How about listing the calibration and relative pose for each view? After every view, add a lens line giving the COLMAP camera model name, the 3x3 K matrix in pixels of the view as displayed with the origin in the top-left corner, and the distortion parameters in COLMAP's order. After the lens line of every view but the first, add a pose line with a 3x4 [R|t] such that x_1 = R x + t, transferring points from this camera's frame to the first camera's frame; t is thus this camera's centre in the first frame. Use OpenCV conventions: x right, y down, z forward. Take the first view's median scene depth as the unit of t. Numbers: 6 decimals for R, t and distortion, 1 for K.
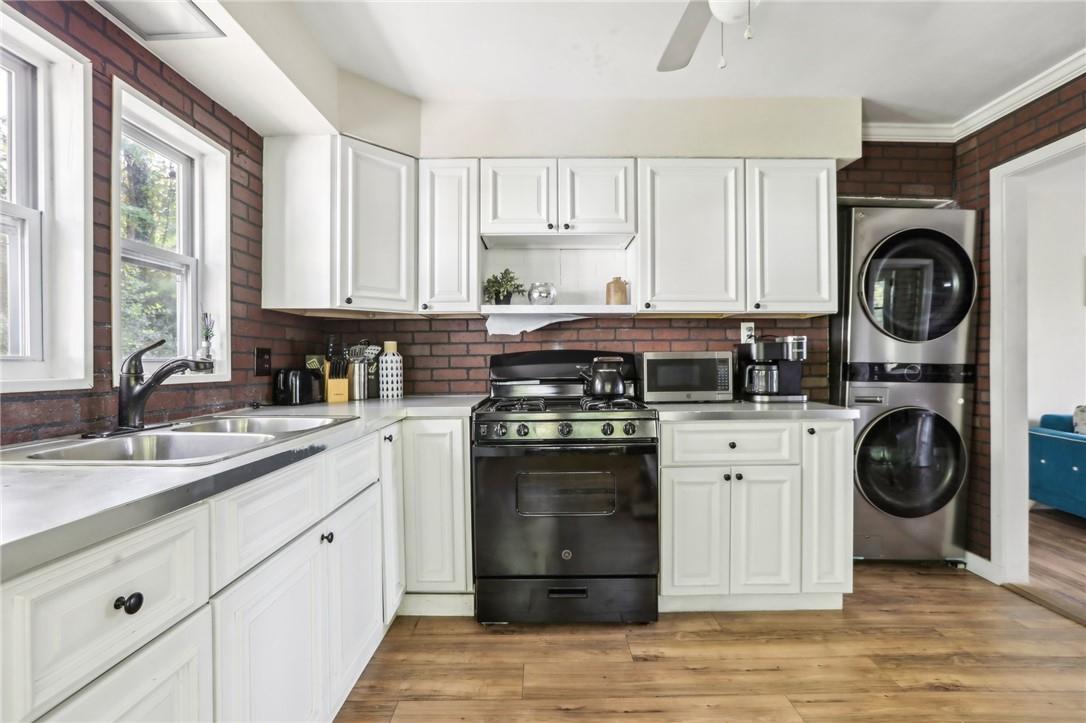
lens RADIAL K [[485.7, 0, 543.0], [0, 485.7, 359.3], [0, 0, 1]] dist [-0.024043, -0.000228]
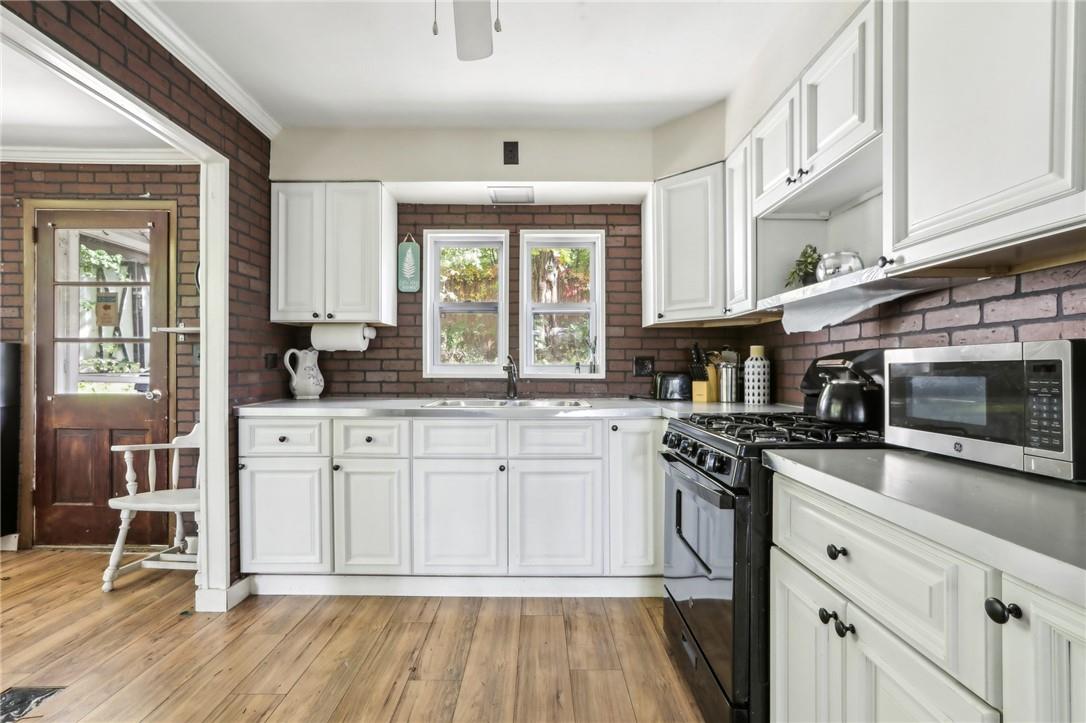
lens RADIAL K [[493.6, 0, 544.7], [0, 493.6, 361.5], [0, 0, 1]] dist [-0.022847, 0.010118]
pose [[0.009498, -0.006665, -0.999933, 0.880761], [0.003505, 0.999972, -0.006631, 0.000368], [0.999949, -0.003441, 0.009521, 0.748147]]
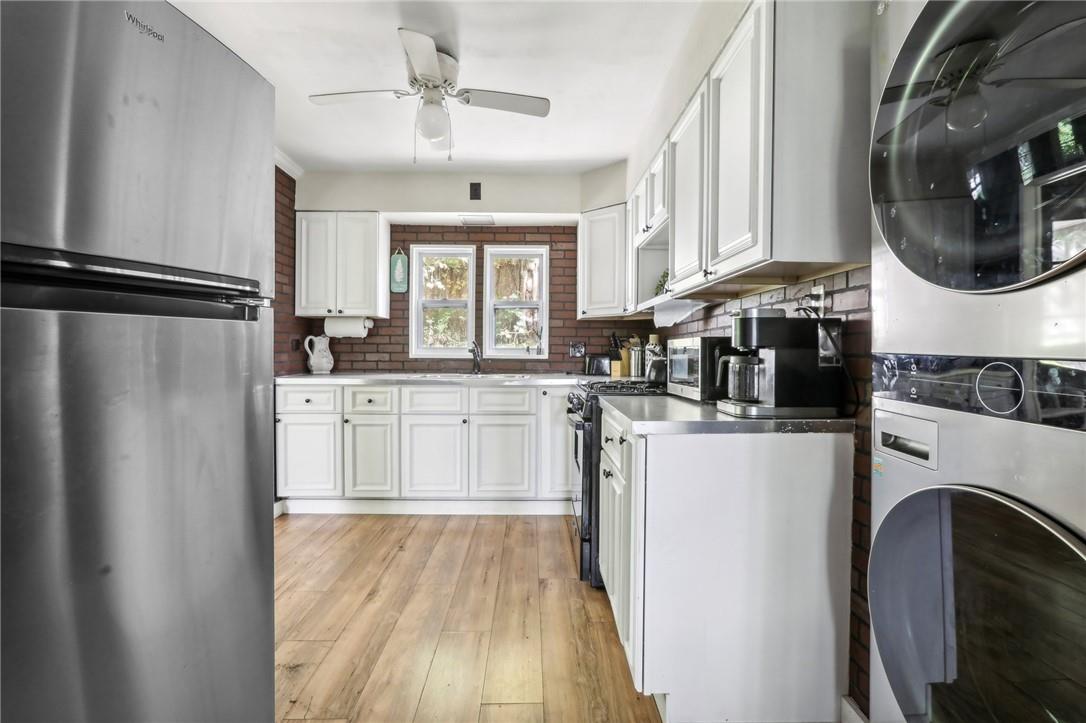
lens RADIAL K [[518.0, 0, 547.0], [0, 518.0, 341.1], [0, 0, 1]] dist [-0.003232, -0.000086]
pose [[0.022836, -0.014582, -0.999633, 1.451497], [0.000553, 0.999894, -0.014573, 0.001931], [0.999739, -0.000220, 0.022841, 0.892557]]
